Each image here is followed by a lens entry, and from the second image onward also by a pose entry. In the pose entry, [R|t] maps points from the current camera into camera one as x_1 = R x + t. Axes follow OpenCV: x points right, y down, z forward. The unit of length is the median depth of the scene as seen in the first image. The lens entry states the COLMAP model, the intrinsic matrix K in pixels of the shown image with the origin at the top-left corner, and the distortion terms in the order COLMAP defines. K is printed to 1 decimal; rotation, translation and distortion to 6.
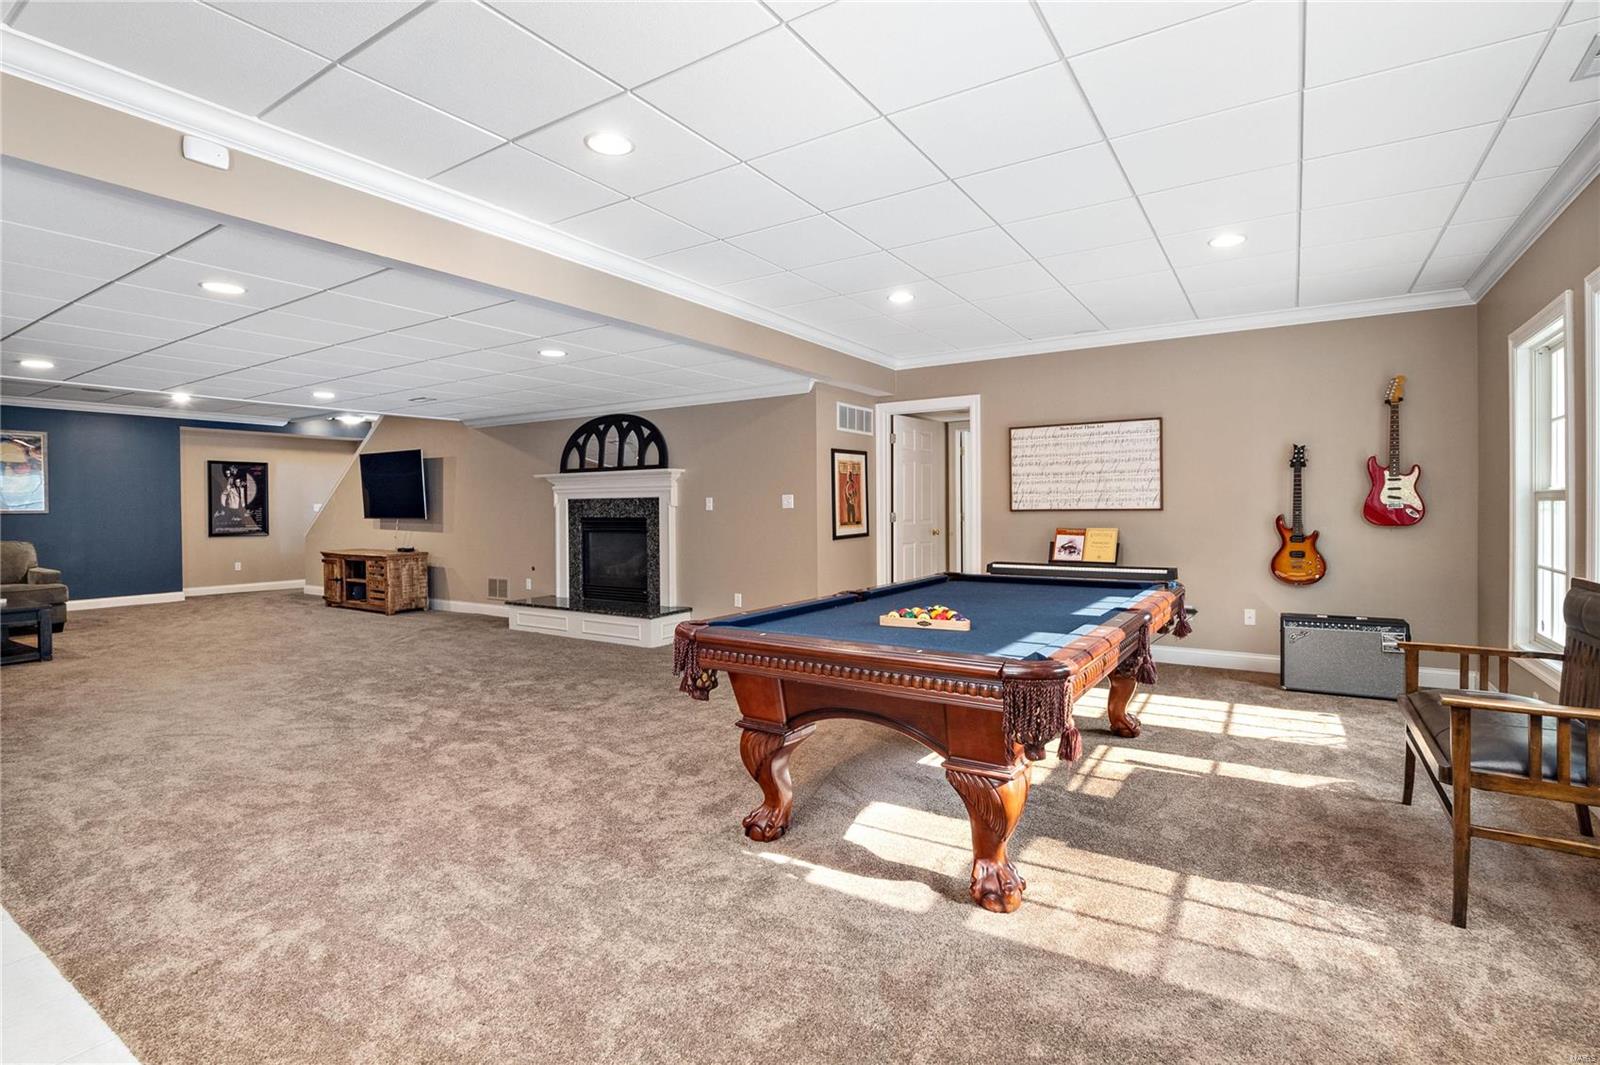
lens RADIAL K [[751.1, 0, 797.1], [0, 751.1, 511.5], [0, 0, 1]] dist [0.000325, -0.010295]
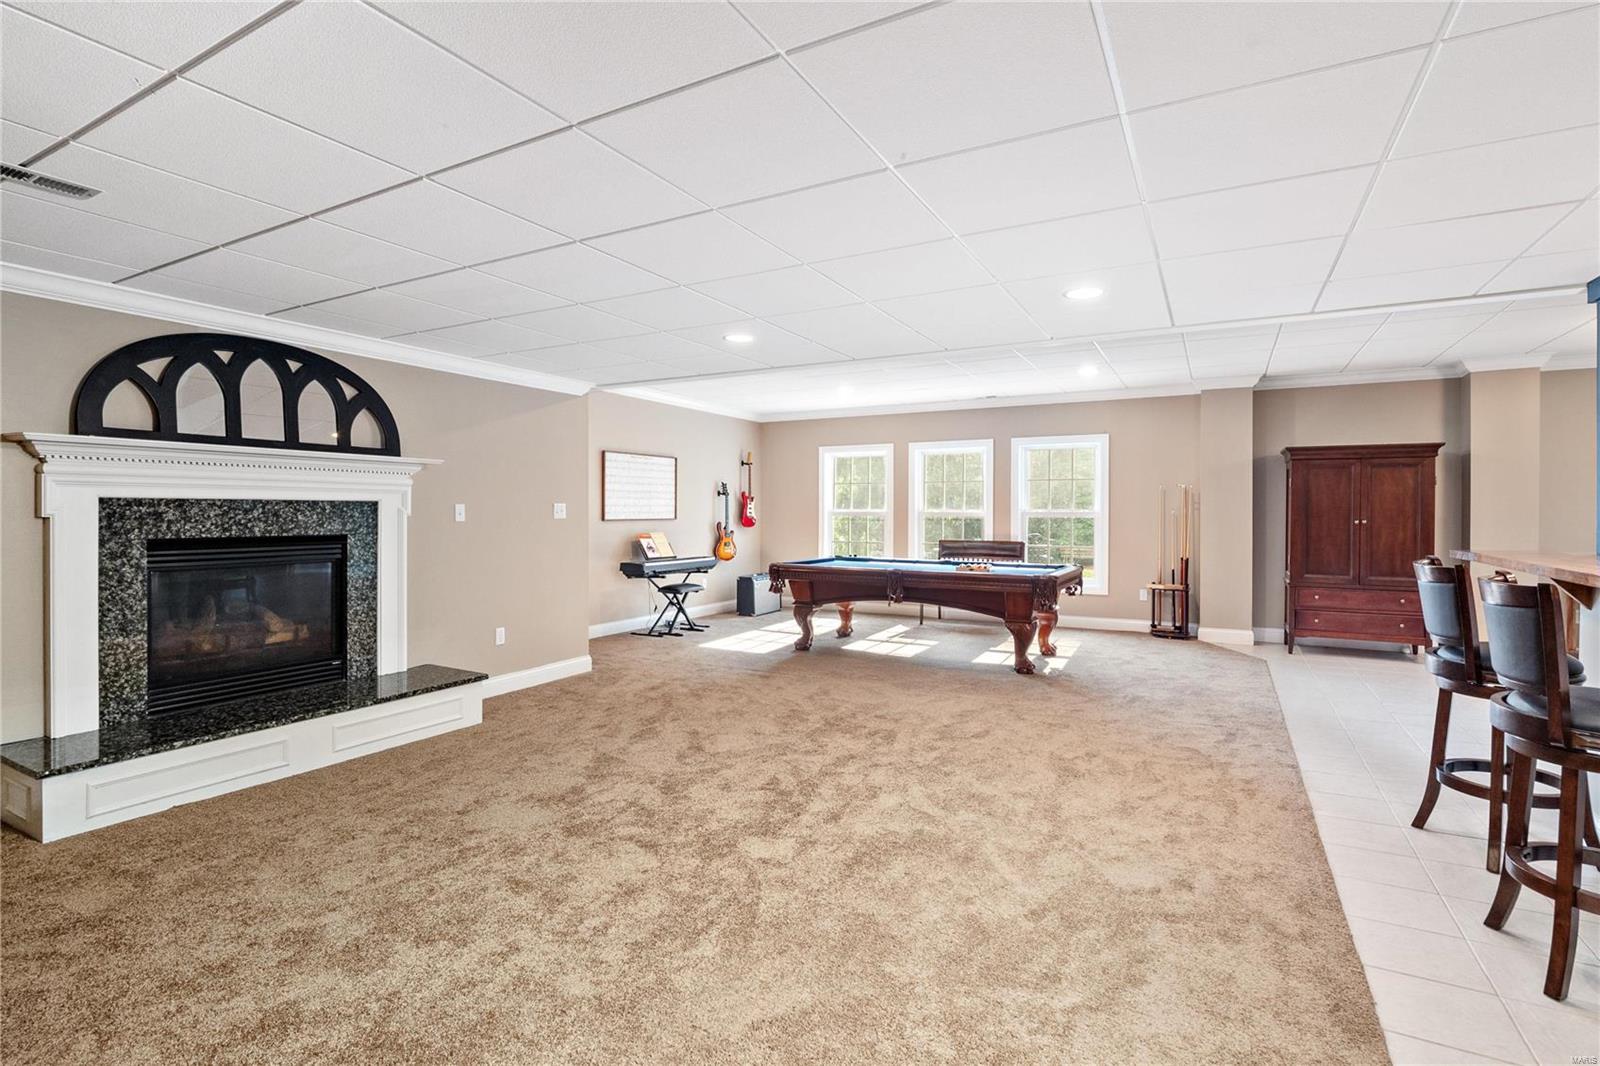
lens RADIAL K [[751.1, 0, 797.1], [0, 751.1, 512.0], [0, 0, 1]] dist [0.000325, -0.010295]
pose [[-0.065874, 0.006514, 0.997807, -0.762591], [0.000529, 0.999979, -0.006493, -0.005239], [-0.997828, 0.000101, -0.065876, 0.641439]]
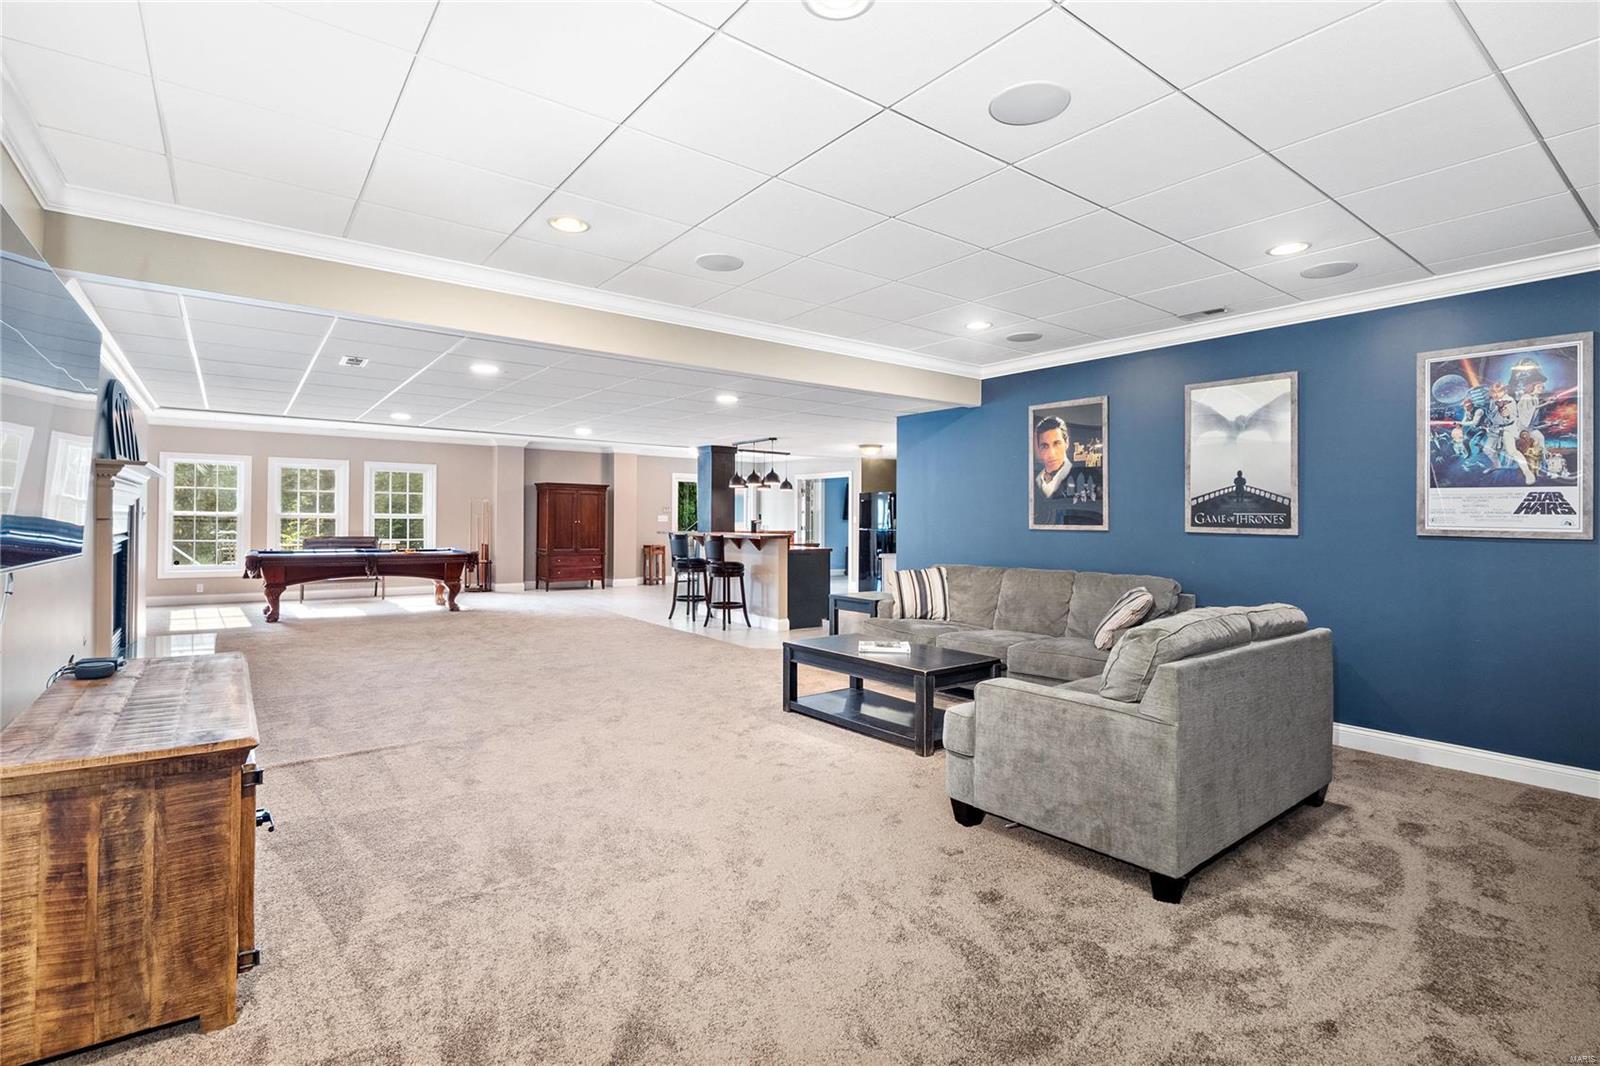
lens RADIAL K [[751.1, 0, 797.1], [0, 751.1, 512.0], [0, 0, 1]] dist [0.000325, -0.010295]
pose [[-0.939203, 0.000541, 0.343361, -1.019558], [-0.003285, 0.999939, -0.010562, -0.005129], [-0.343346, -0.011048, -0.939144, 1.385937]]
